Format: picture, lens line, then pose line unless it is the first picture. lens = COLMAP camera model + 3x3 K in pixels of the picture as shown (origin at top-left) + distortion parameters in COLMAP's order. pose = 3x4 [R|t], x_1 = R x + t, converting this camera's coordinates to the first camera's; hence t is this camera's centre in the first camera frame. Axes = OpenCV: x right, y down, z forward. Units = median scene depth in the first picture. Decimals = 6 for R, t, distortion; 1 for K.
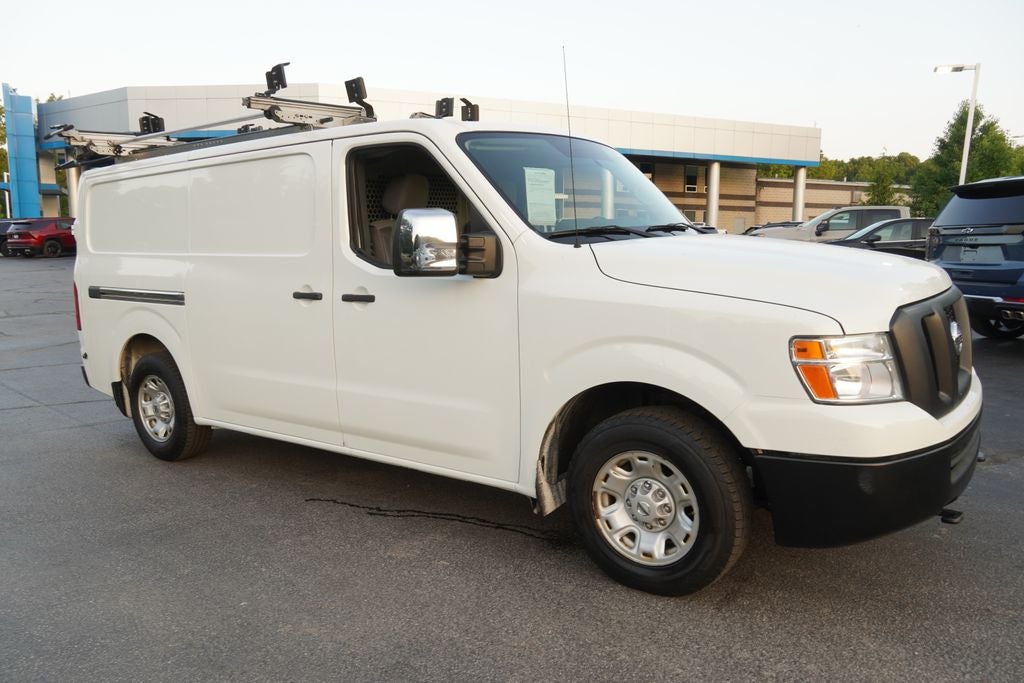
lens RADIAL K [[770.2, 0, 508.8], [0, 770.2, 342.4], [0, 0, 1]] dist [-0.053992, 0.056392]
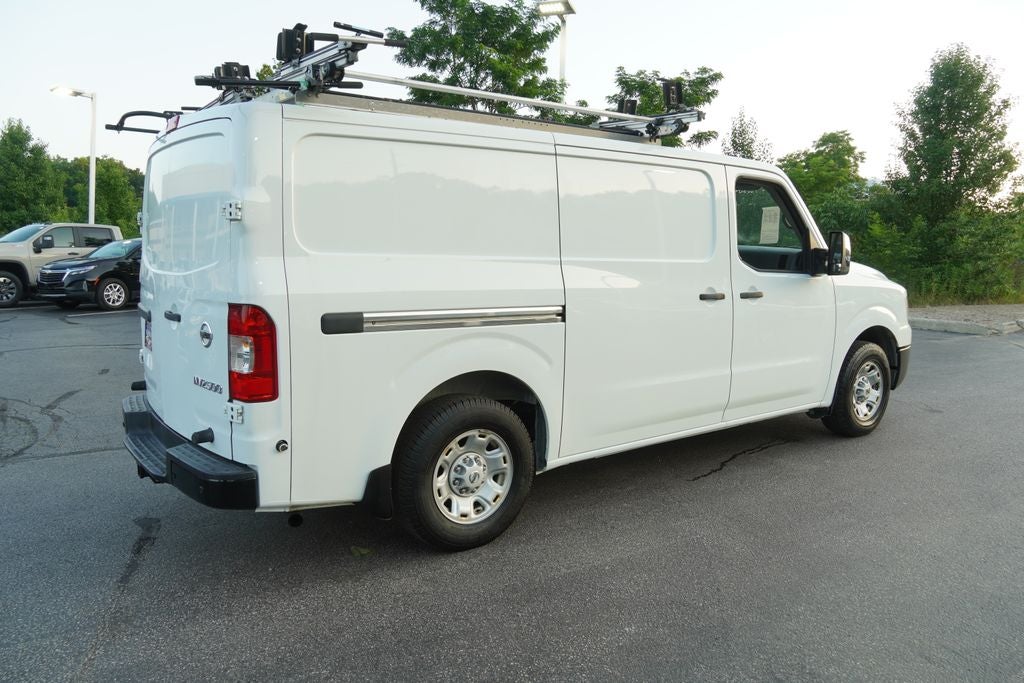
lens RADIAL K [[770.2, 0, 508.8], [0, 770.2, 342.4], [0, 0, 1]] dist [-0.053992, 0.056392]
pose [[0.283037, -0.089458, 0.954928, -1.481217], [0.116783, 0.991447, 0.058265, -0.098049], [-0.951973, 0.095028, 0.291063, 0.991790]]
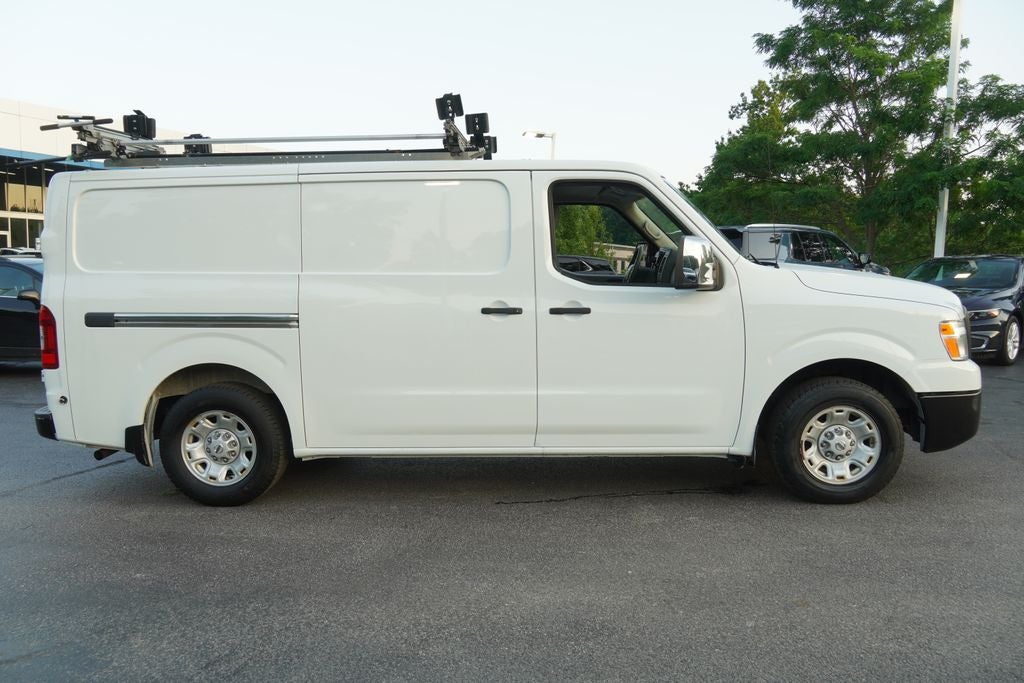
lens RADIAL K [[770.2, 0, 508.8], [0, 770.2, 342.4], [0, 0, 1]] dist [-0.053992, 0.056392]
pose [[0.829793, -0.039924, 0.556642, -0.885129], [0.065367, 0.997525, -0.025899, 0.012593], [-0.554230, 0.057877, 0.830349, 0.098473]]
